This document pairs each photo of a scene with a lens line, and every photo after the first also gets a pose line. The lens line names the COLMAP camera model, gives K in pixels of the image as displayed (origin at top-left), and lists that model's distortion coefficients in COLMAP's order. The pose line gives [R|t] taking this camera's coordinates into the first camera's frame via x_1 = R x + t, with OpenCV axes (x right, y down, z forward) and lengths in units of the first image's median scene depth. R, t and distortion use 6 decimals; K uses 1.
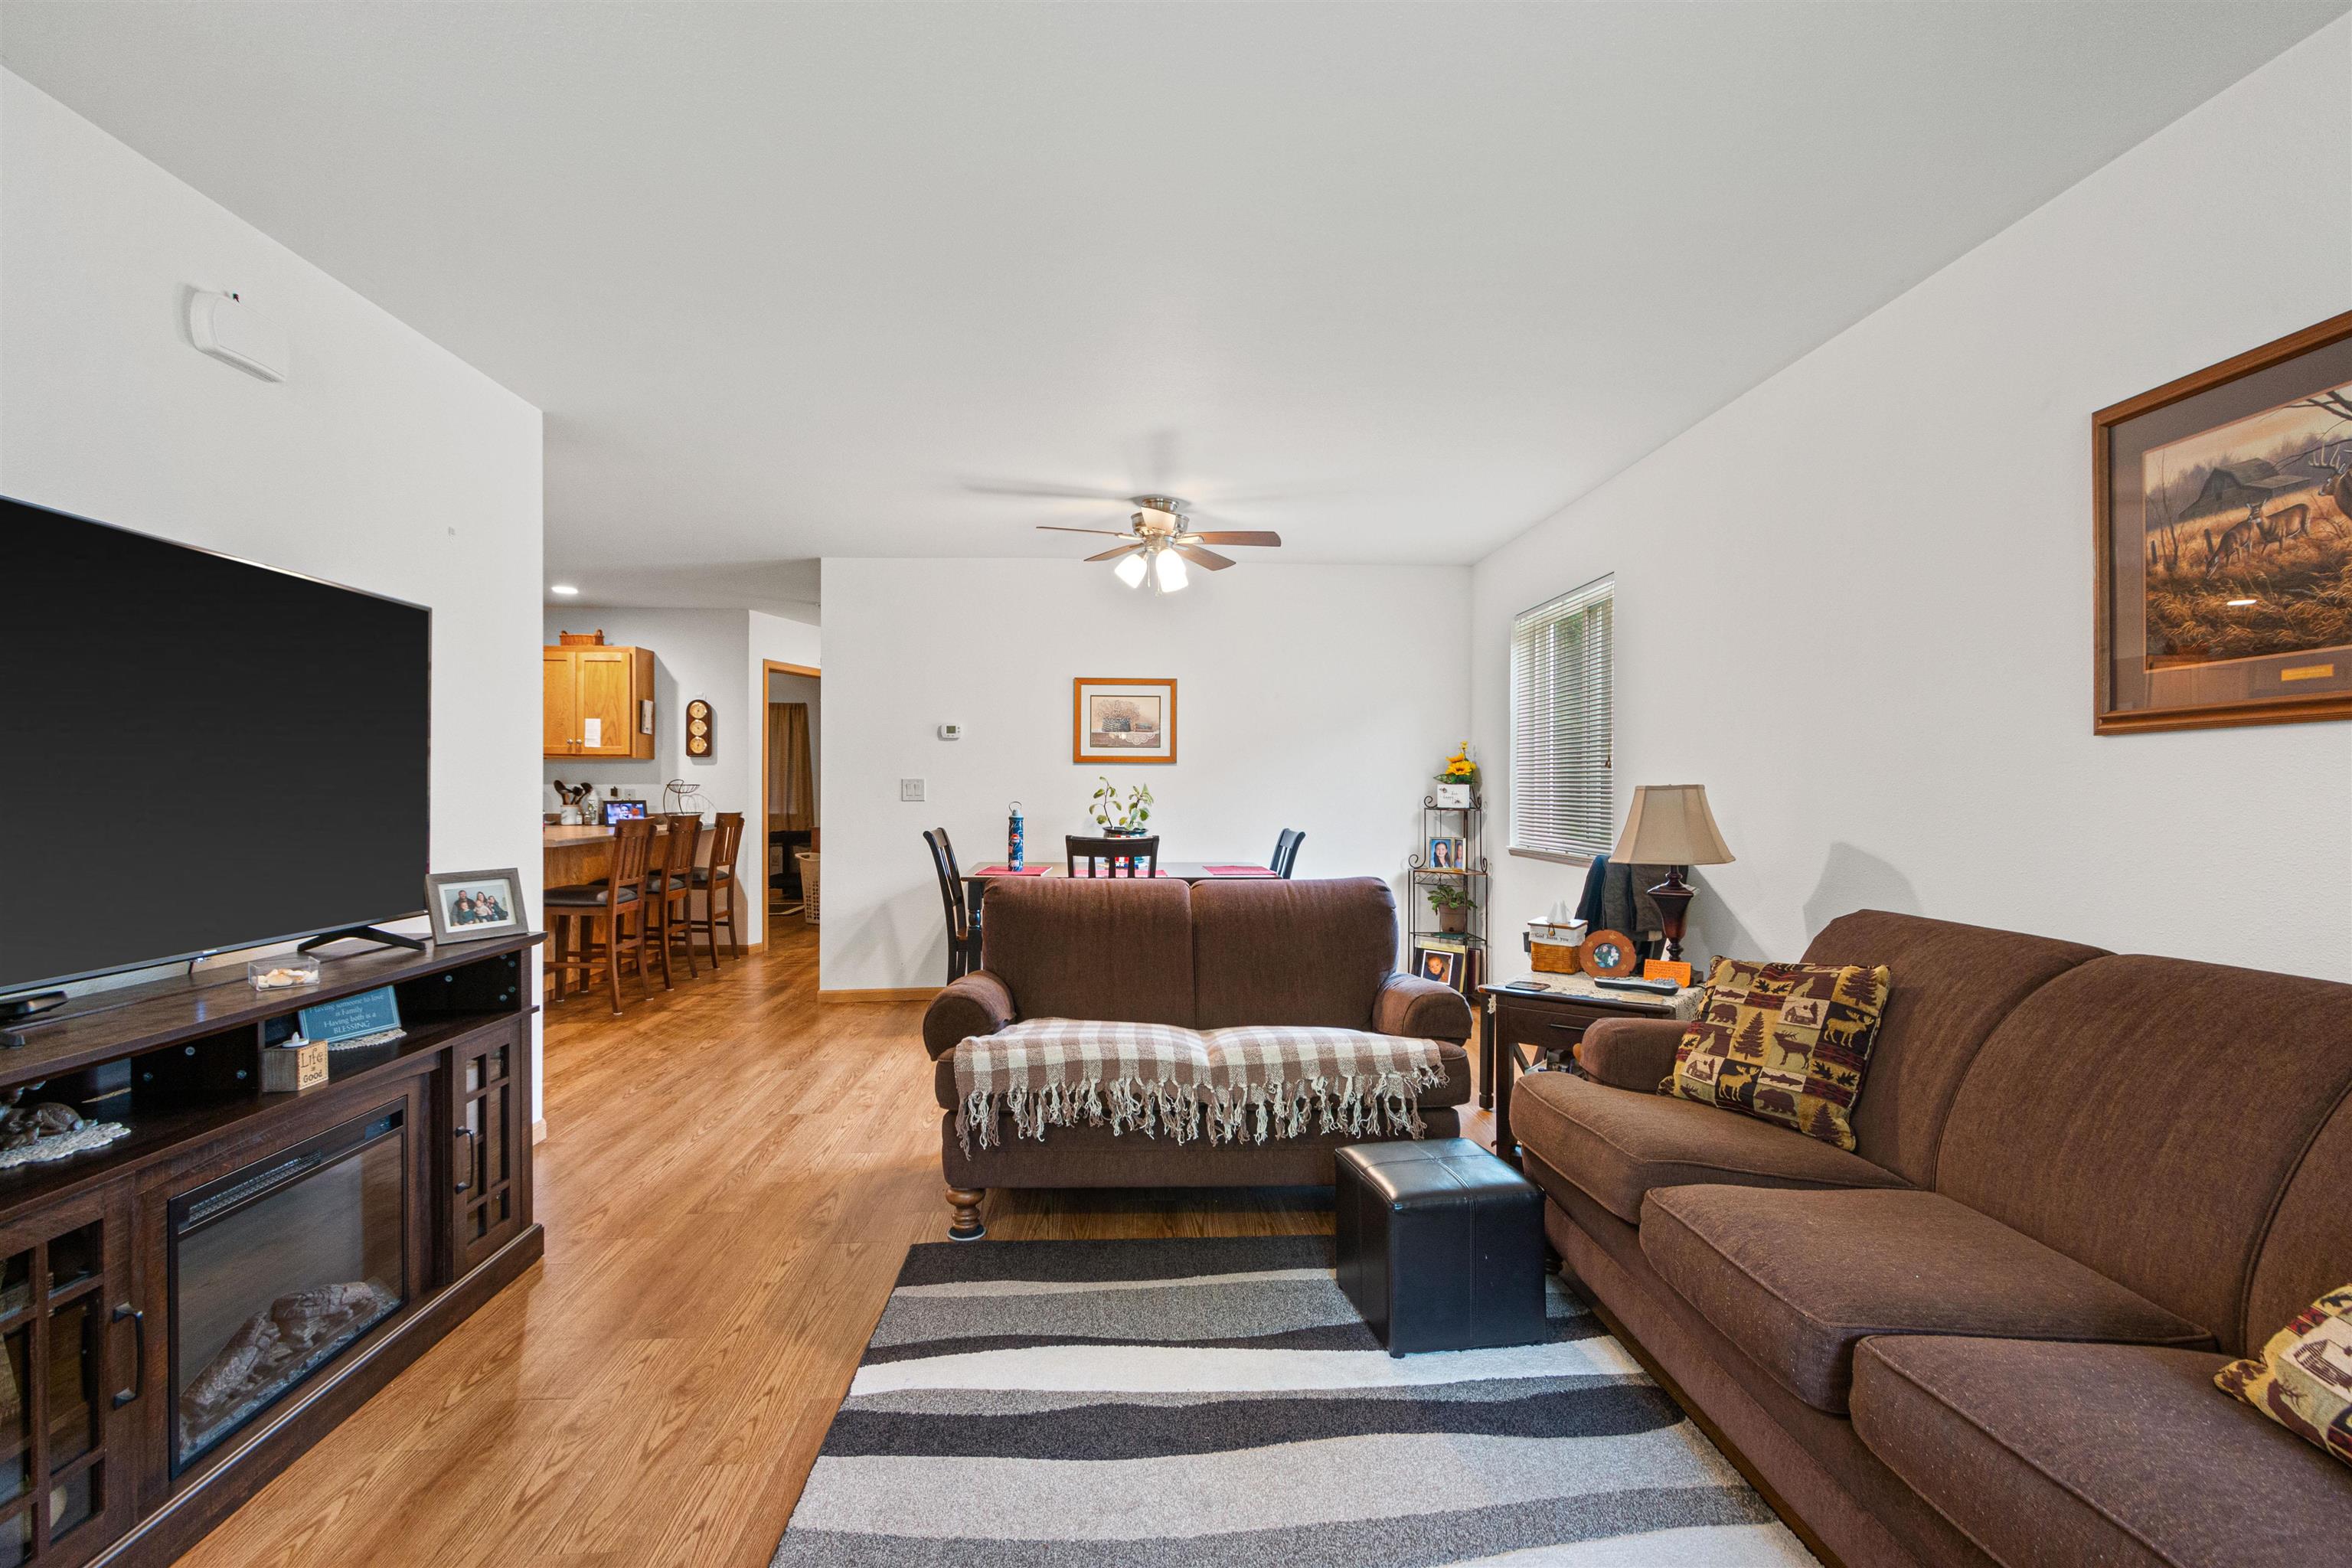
lens RADIAL K [[1070.5, 0, 1176.0], [0, 1070.5, 784.0], [0, 0, 1]] dist [0.000426, 0.000059]
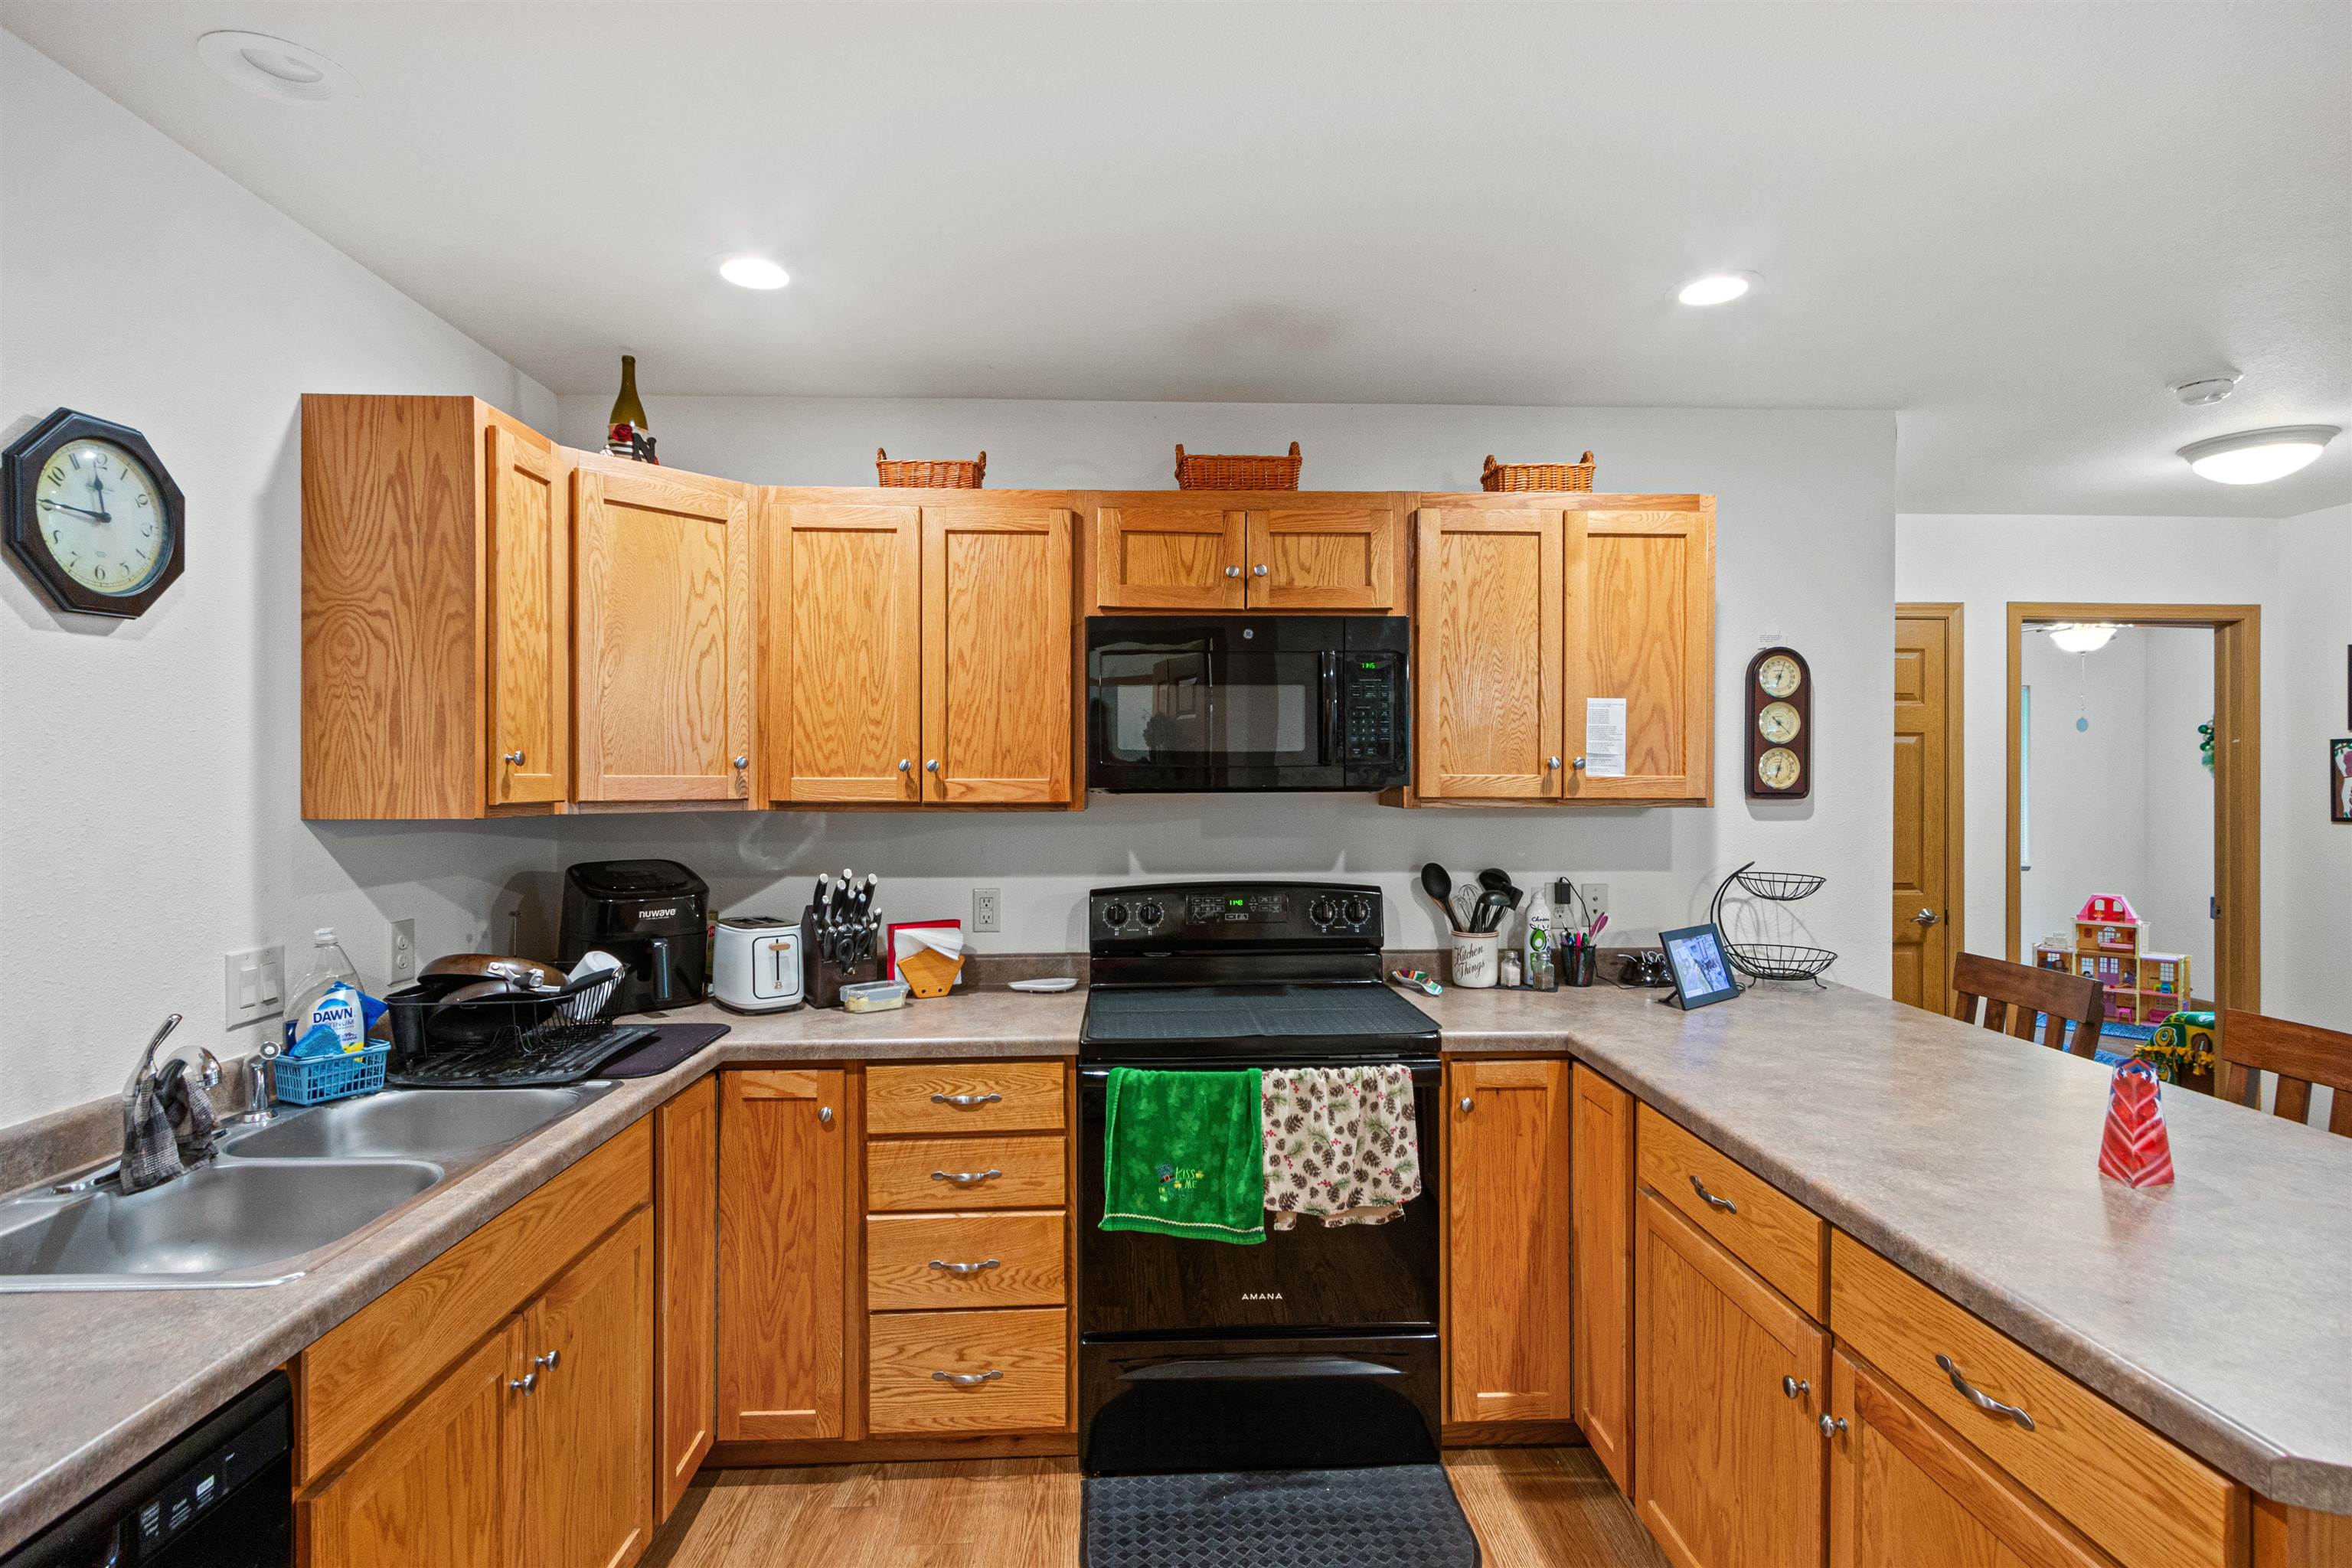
lens RADIAL K [[1145.0, 0, 1176.0], [0, 1145.0, 784.0], [0, 0, 1]] dist [-0.000126, 0.000252]
pose [[0.999893, 0.001794, -0.014545, -0.681908], [-0.001638, 0.999941, 0.010714, -0.036348], [0.014563, -0.010689, 0.999837, 0.619022]]
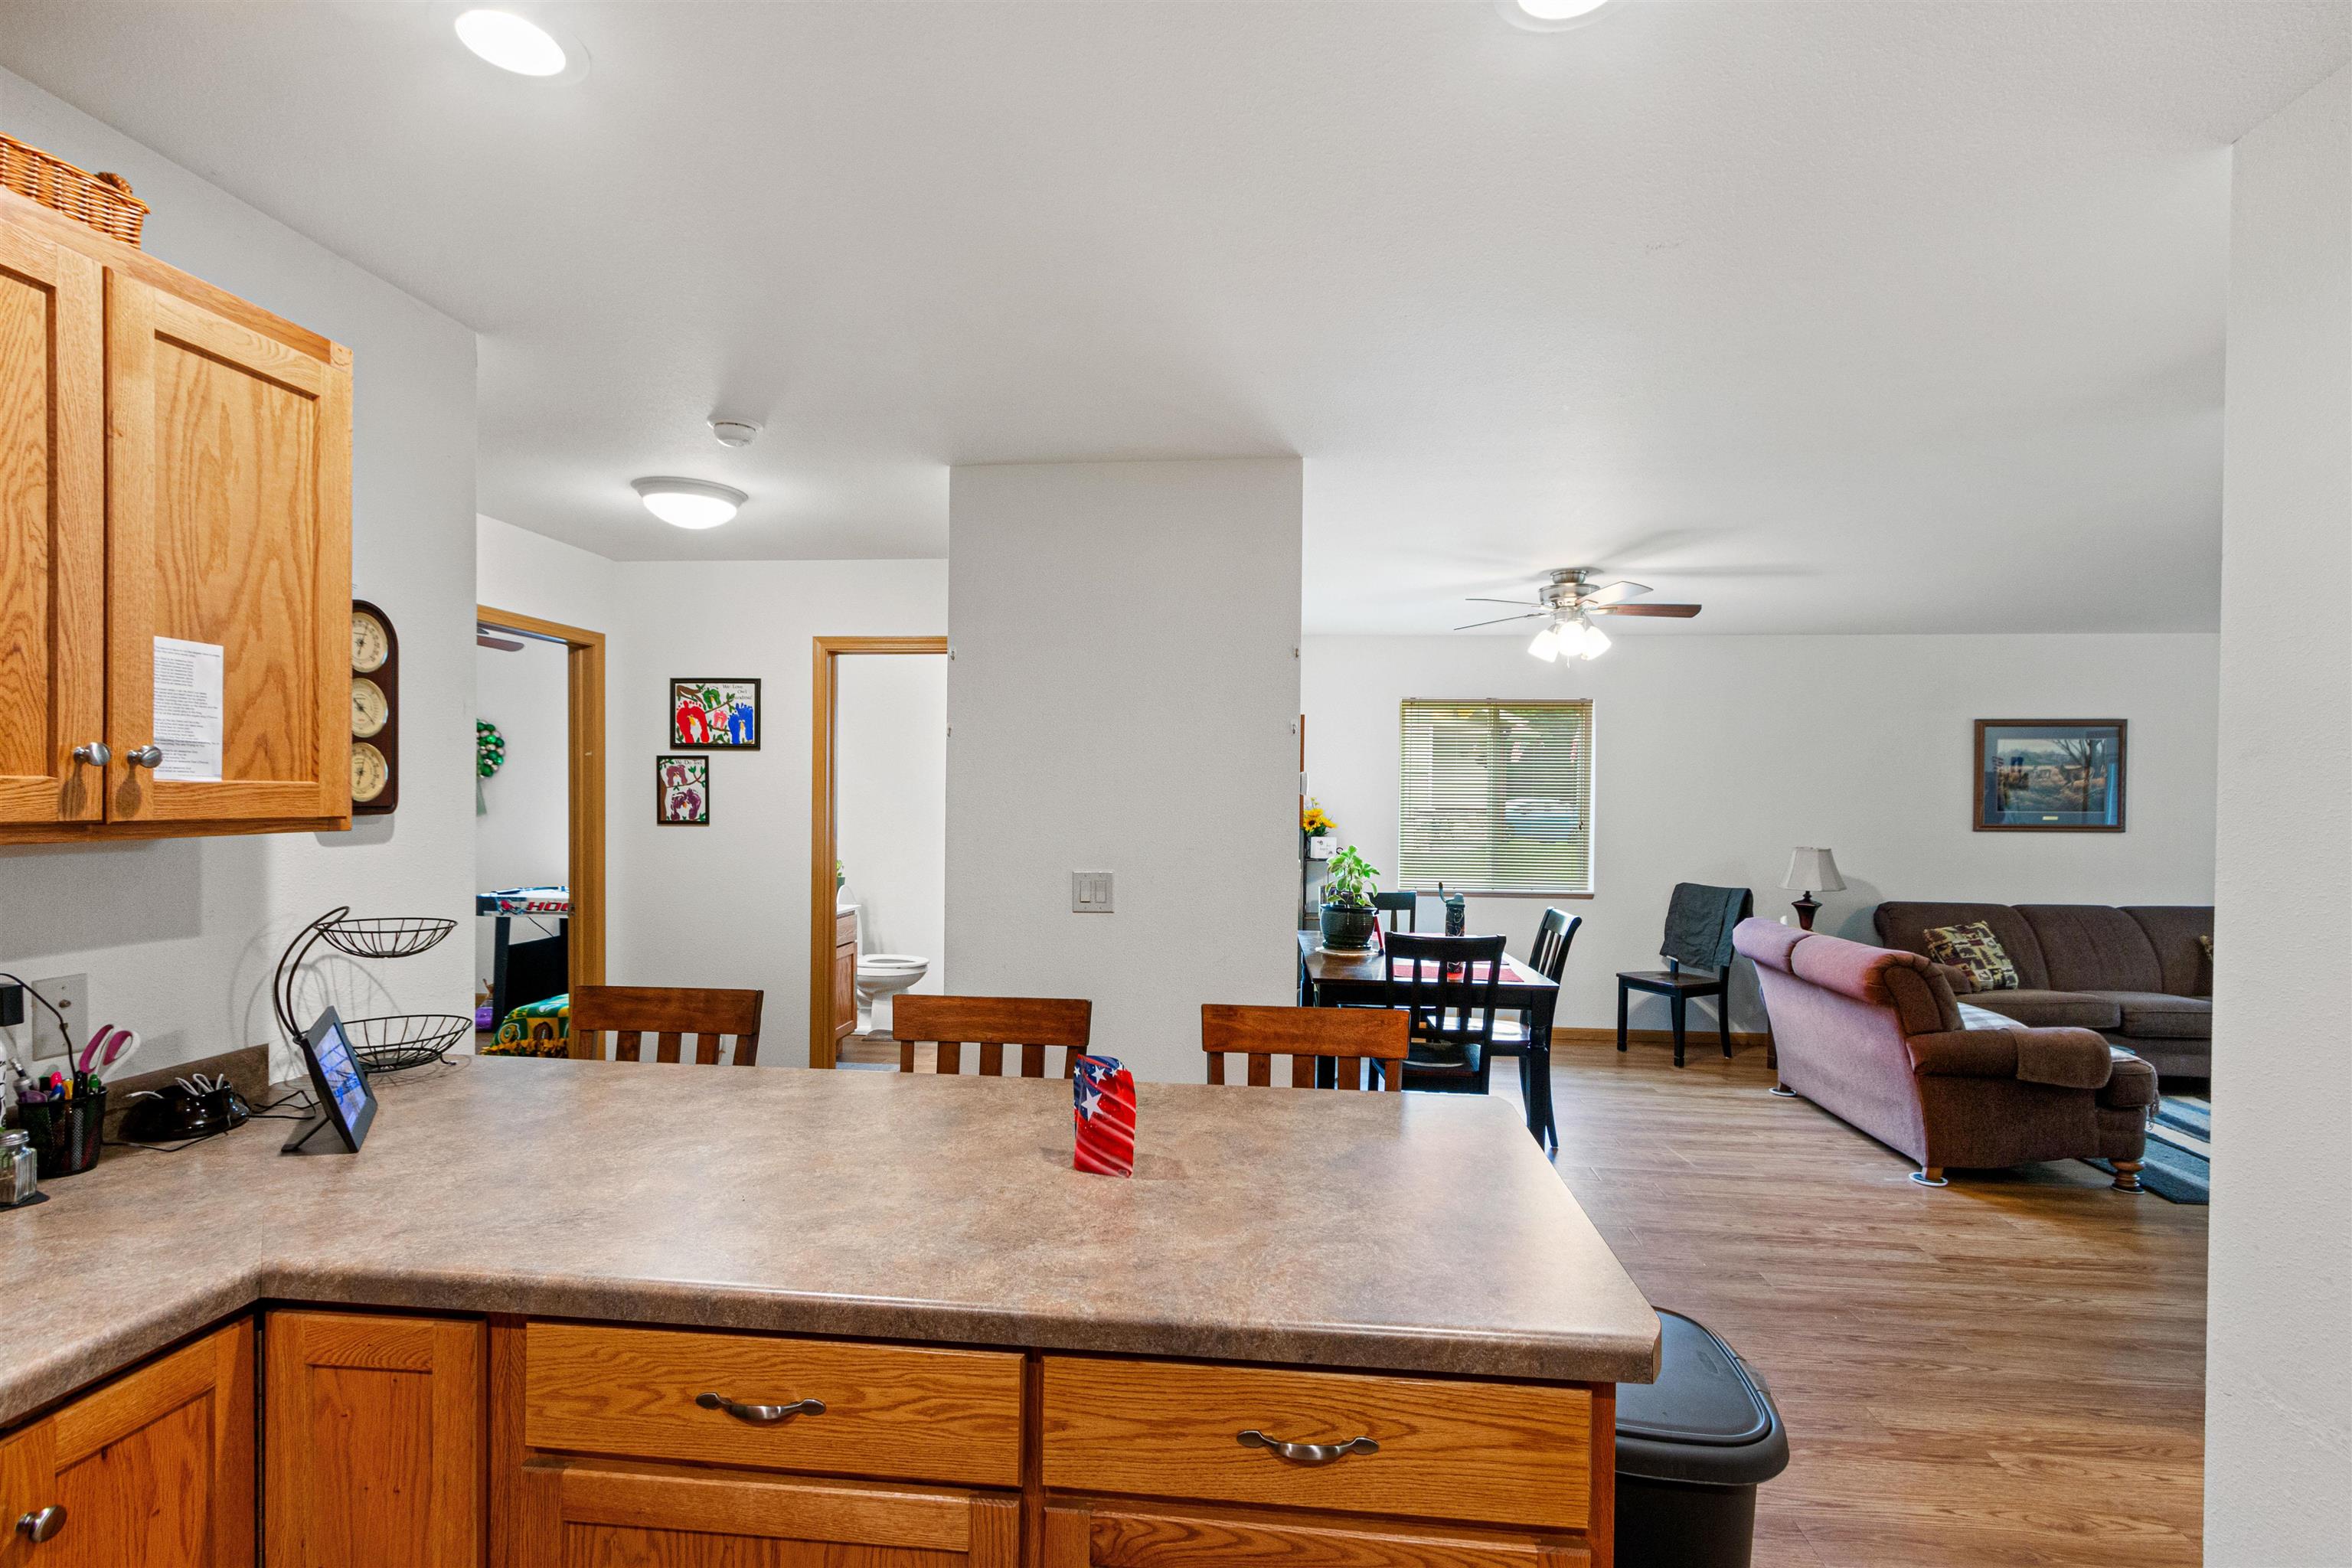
lens RADIAL K [[1107.1, 0, 1182.3], [0, 1107.1, 809.9], [0, 0, 1]] dist [0.010231, 0.000309]
pose [[0.155010, -0.012759, 0.987830, -0.720603], [-0.014480, 0.999780, 0.015186, -0.035534], [-0.987807, -0.016658, 0.154791, 0.786834]]
